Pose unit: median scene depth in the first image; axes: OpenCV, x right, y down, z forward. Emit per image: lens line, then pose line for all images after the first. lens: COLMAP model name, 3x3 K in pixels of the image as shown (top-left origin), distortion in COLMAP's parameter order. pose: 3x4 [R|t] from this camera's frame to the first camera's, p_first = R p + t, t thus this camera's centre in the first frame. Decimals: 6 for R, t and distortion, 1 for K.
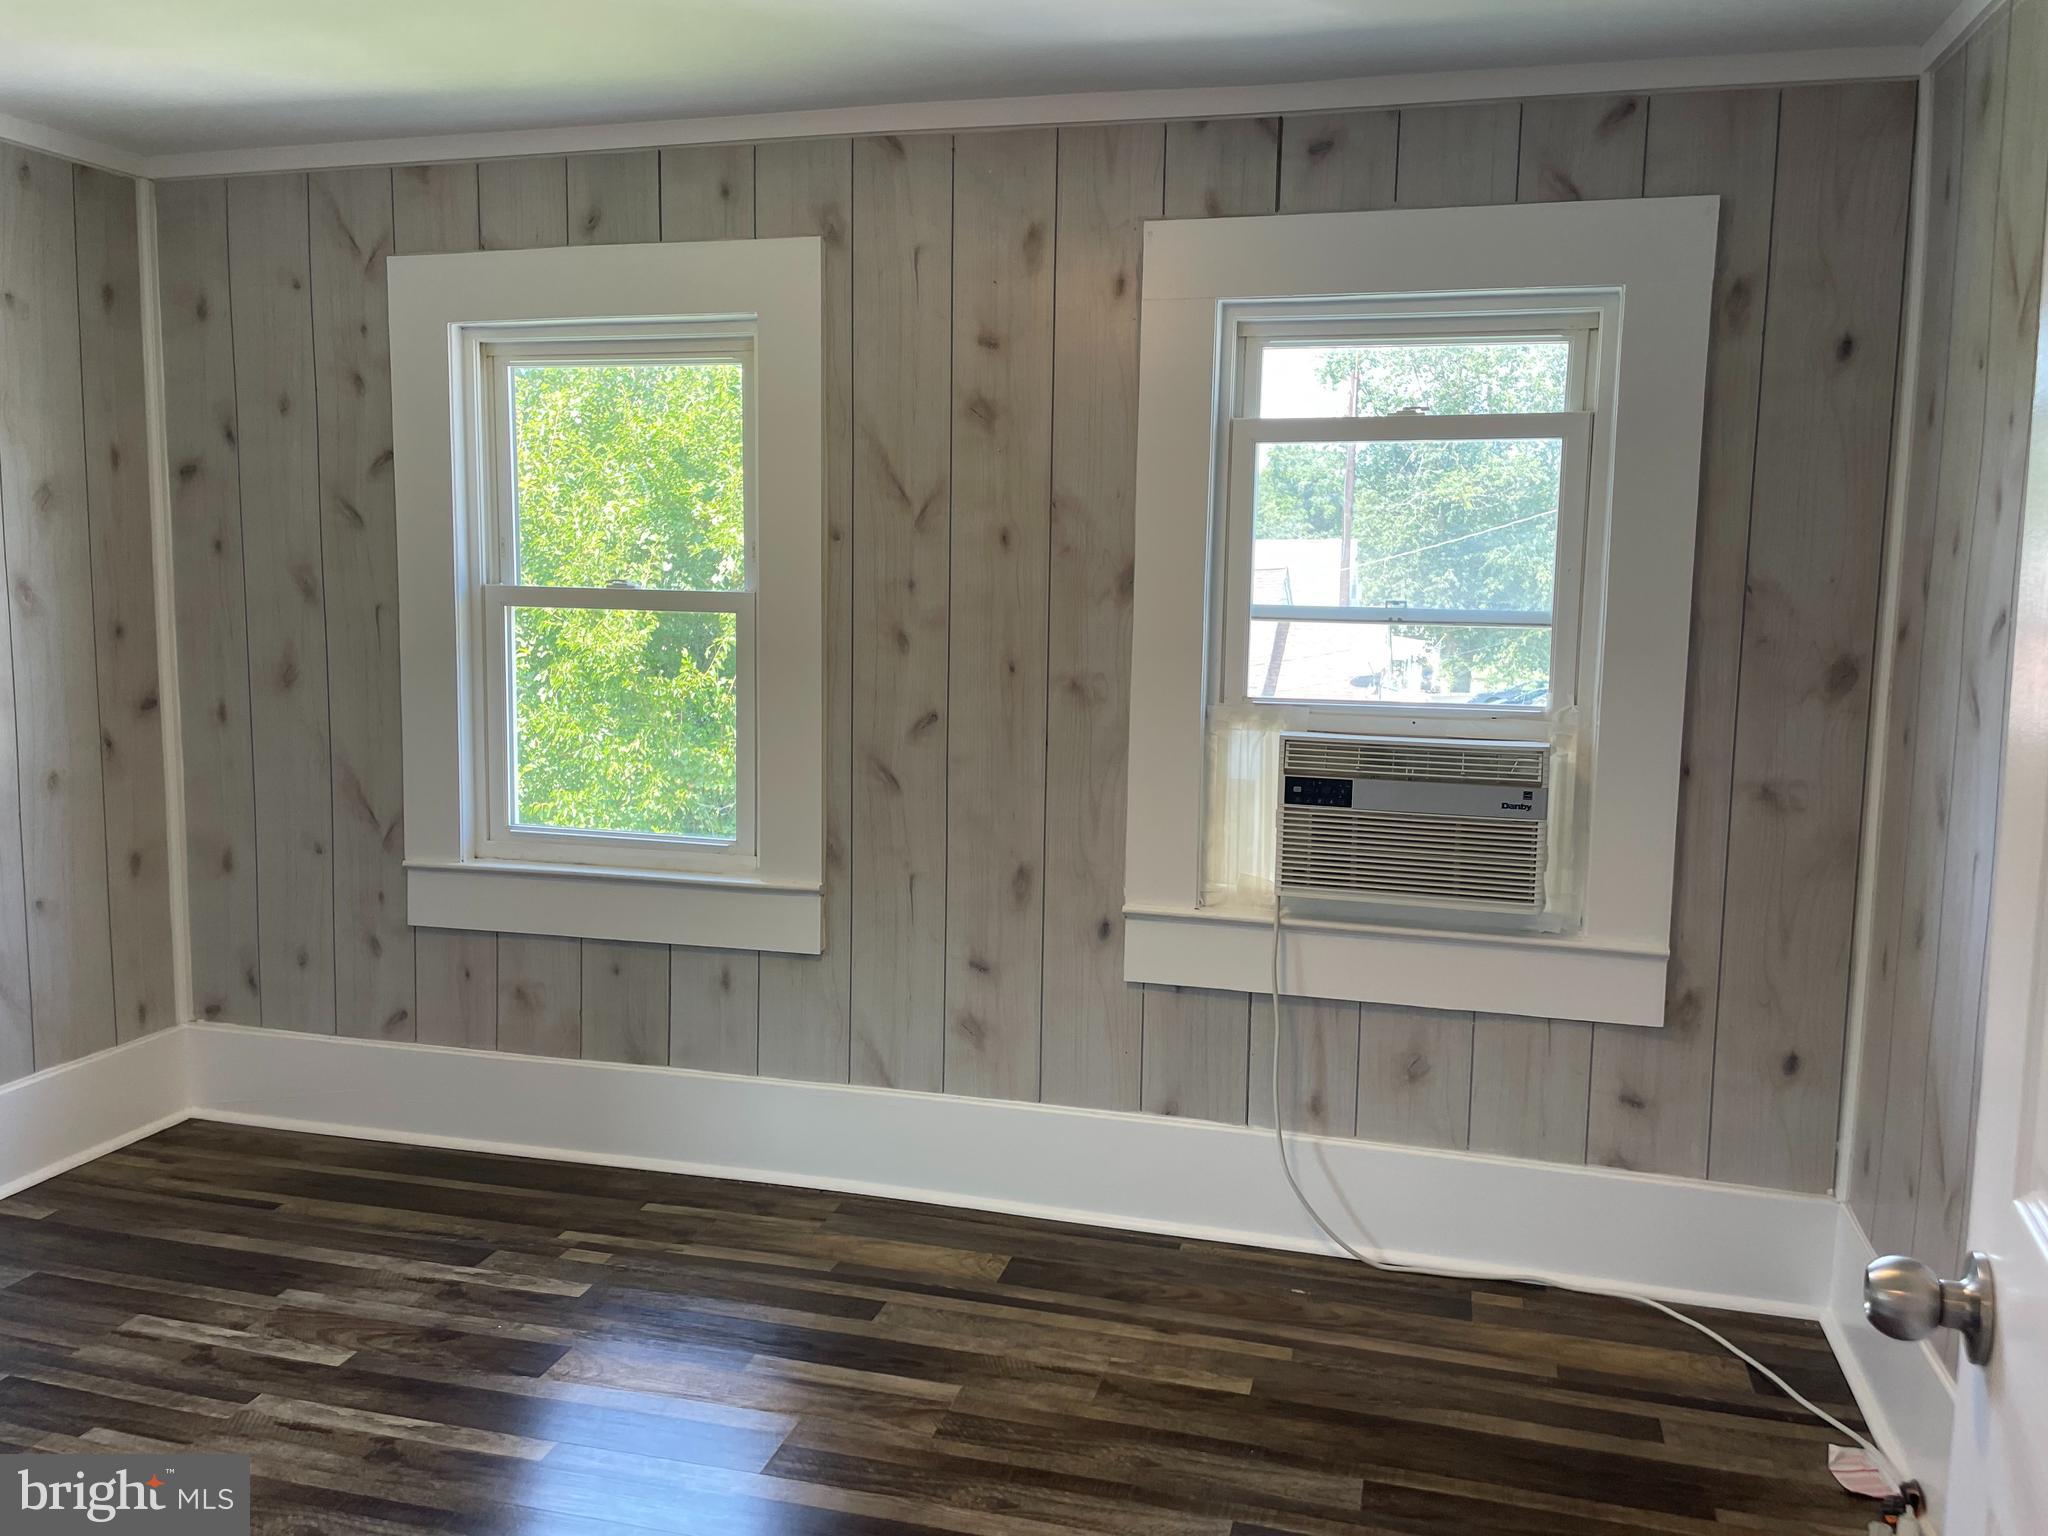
lens RADIAL K [[1540.2, 0, 1033.8], [0, 1540.2, 779.5], [0, 0, 1]] dist [0.103335, -0.129348]
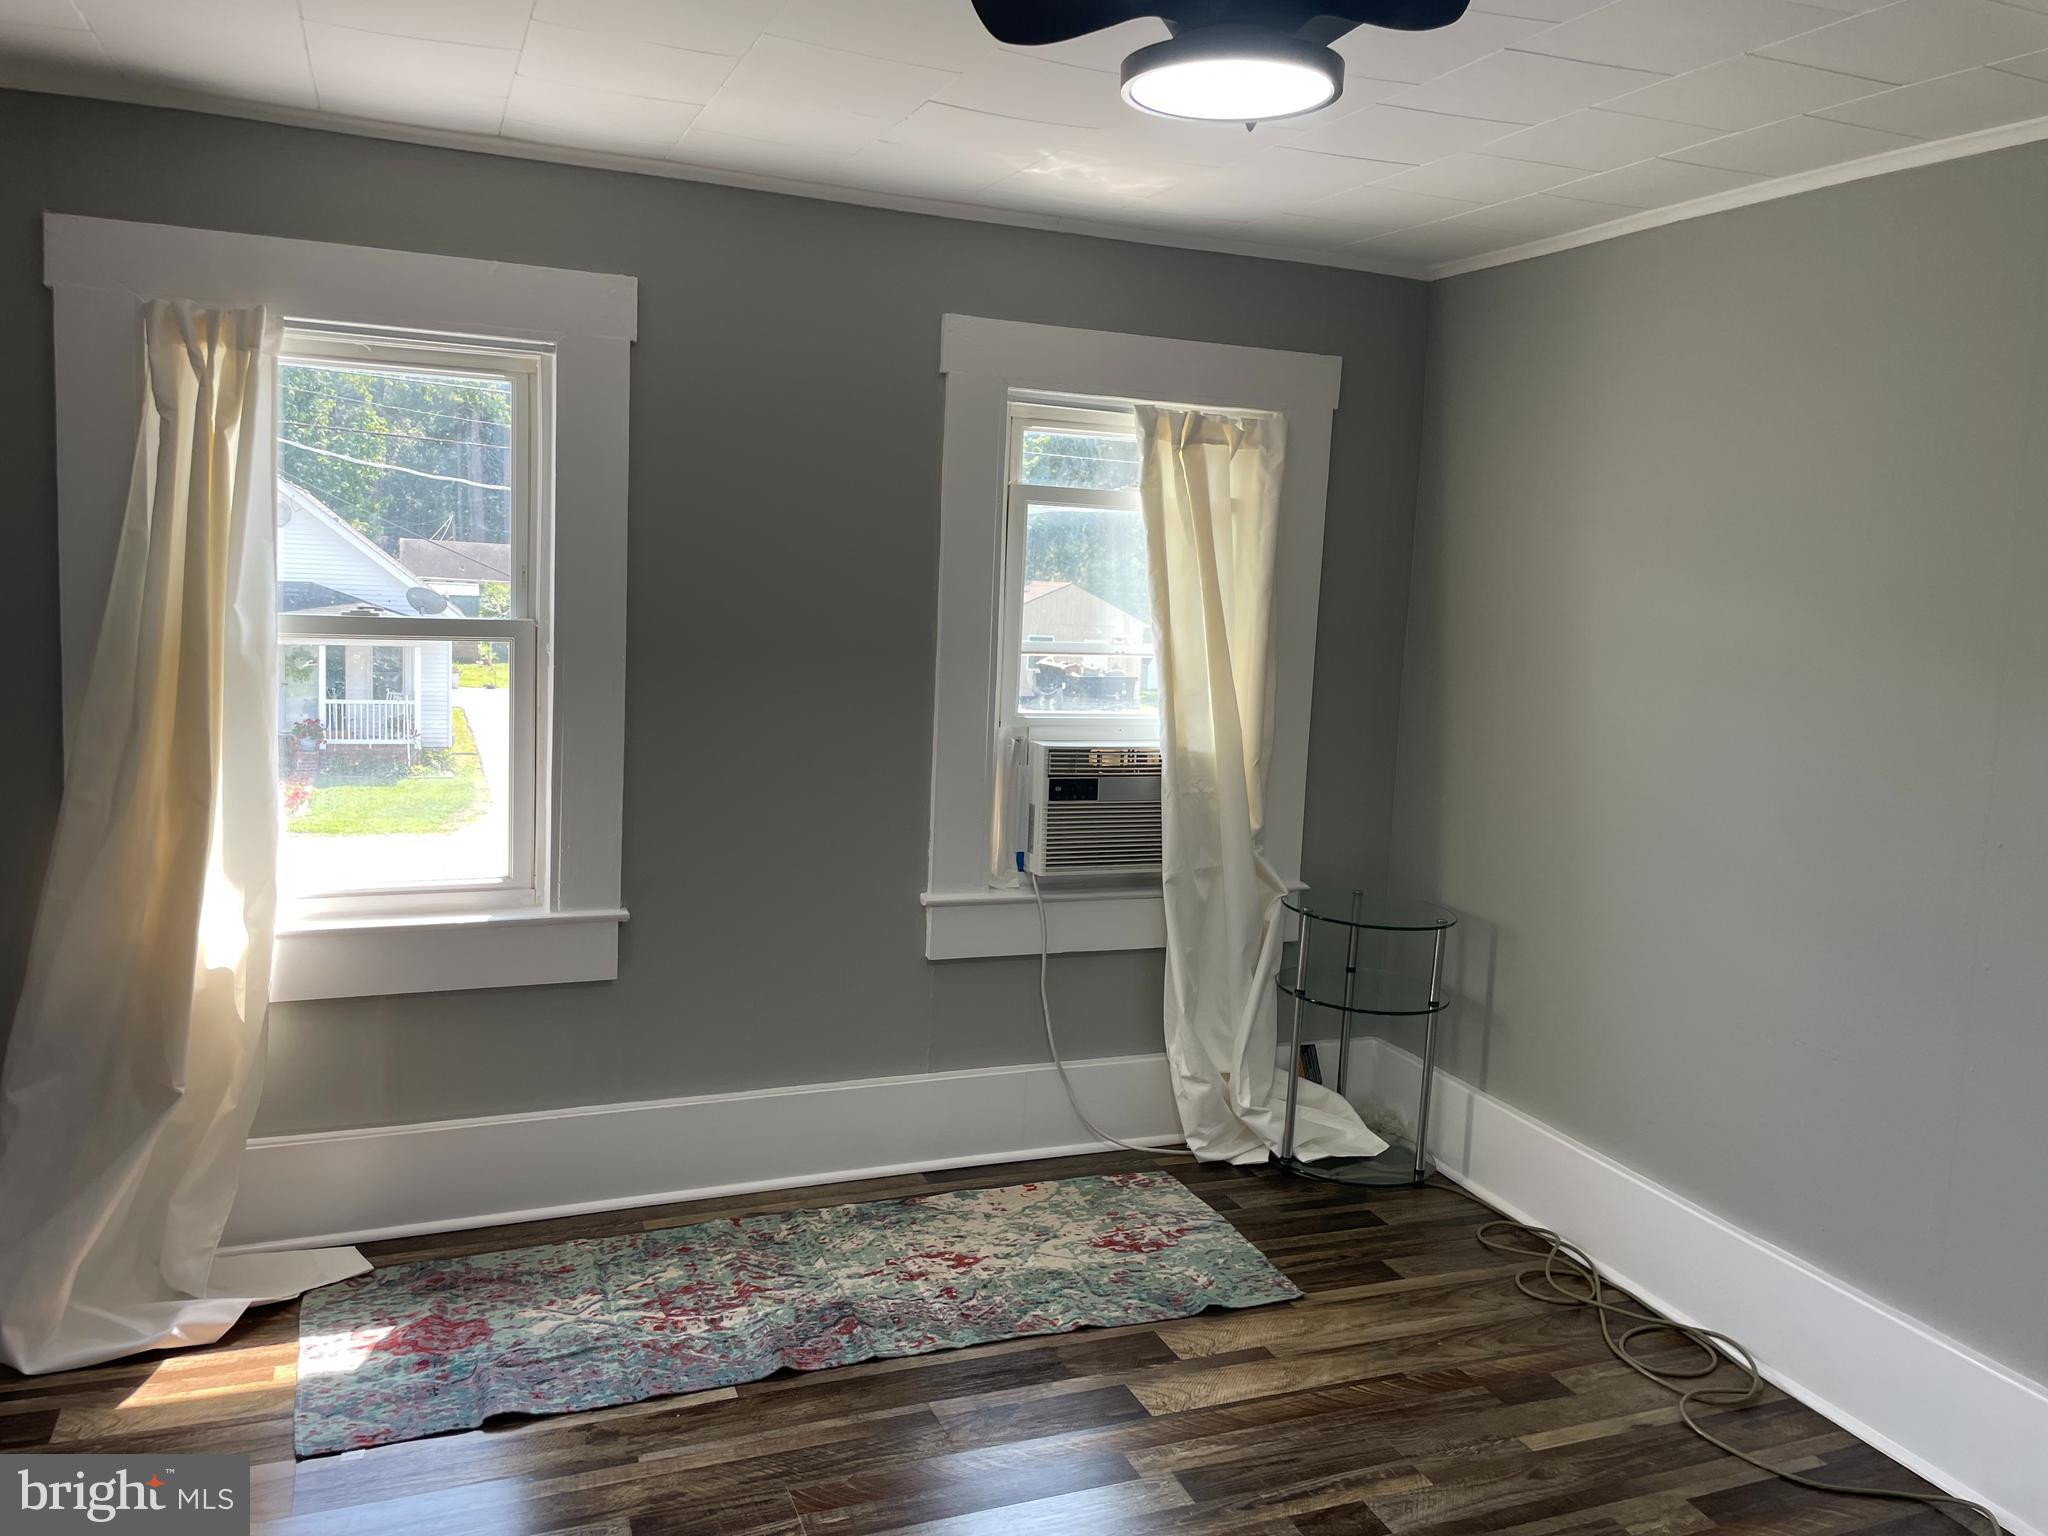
lens RADIAL K [[1540.2, 0, 1033.8], [0, 1540.2, 779.5], [0, 0, 1]] dist [0.103335, -0.129348]
pose [[0.723507, -0.061193, 0.687599, -0.694170], [0.057677, 0.997939, 0.028123, -0.037069], [-0.687903, 0.019312, 0.725546, 0.109588]]
